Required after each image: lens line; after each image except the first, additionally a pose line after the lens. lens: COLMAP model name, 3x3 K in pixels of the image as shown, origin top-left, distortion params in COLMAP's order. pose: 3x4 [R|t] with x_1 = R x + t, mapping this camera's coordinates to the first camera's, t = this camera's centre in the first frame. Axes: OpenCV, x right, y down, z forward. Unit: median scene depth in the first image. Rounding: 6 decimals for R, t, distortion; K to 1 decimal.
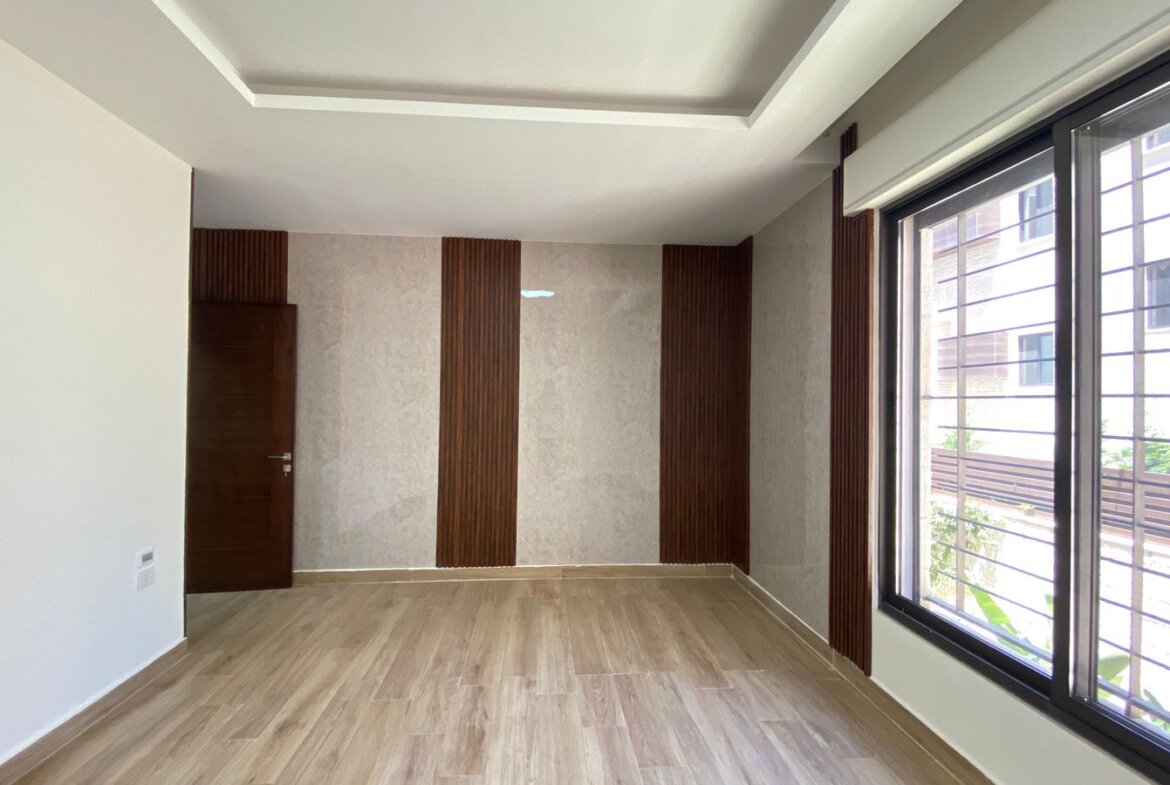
lens RADIAL K [[575.7, 0, 586.4], [0, 575.7, 395.9], [0, 0, 1]] dist [-0.004478, -0.004201]
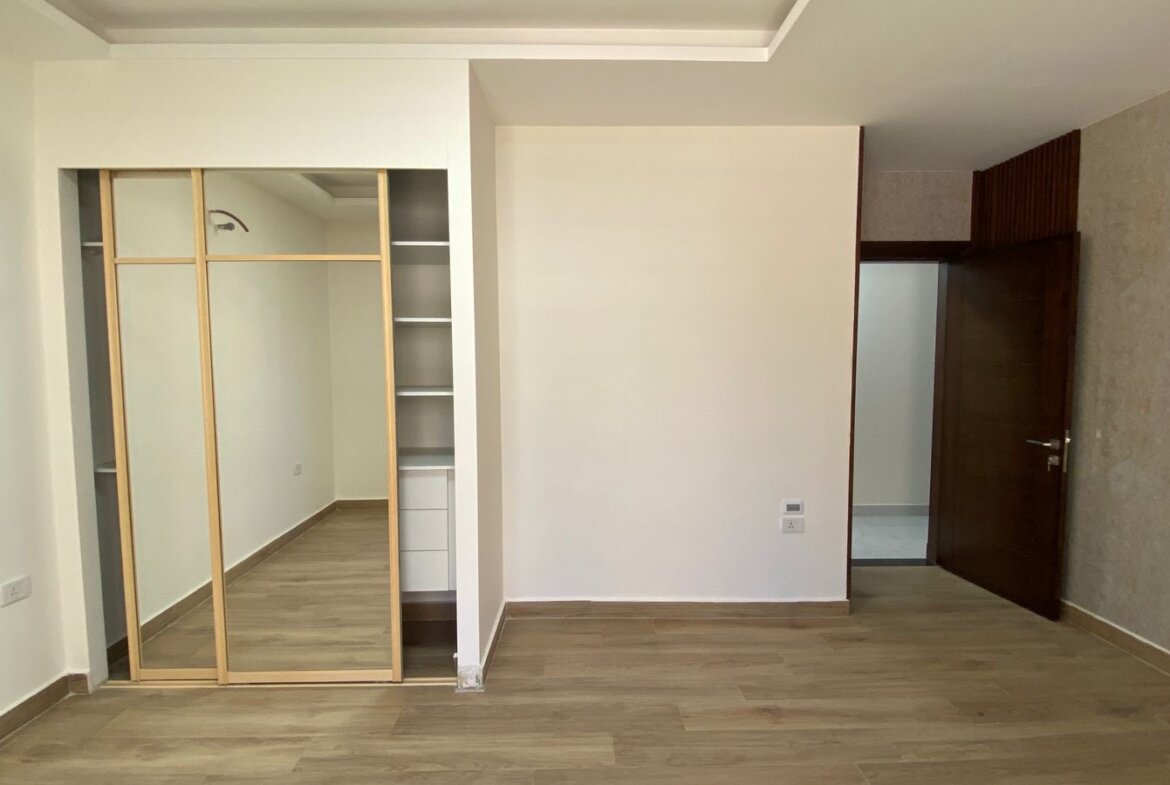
lens RADIAL K [[575.7, 0, 585.6], [0, 575.7, 396.1], [0, 0, 1]] dist [-0.004478, -0.004201]
pose [[-0.075683, 0.059871, -0.995333, 0.335875], [0.008906, 0.998197, 0.059366, -0.006501], [0.997092, -0.004371, -0.076079, 0.611905]]
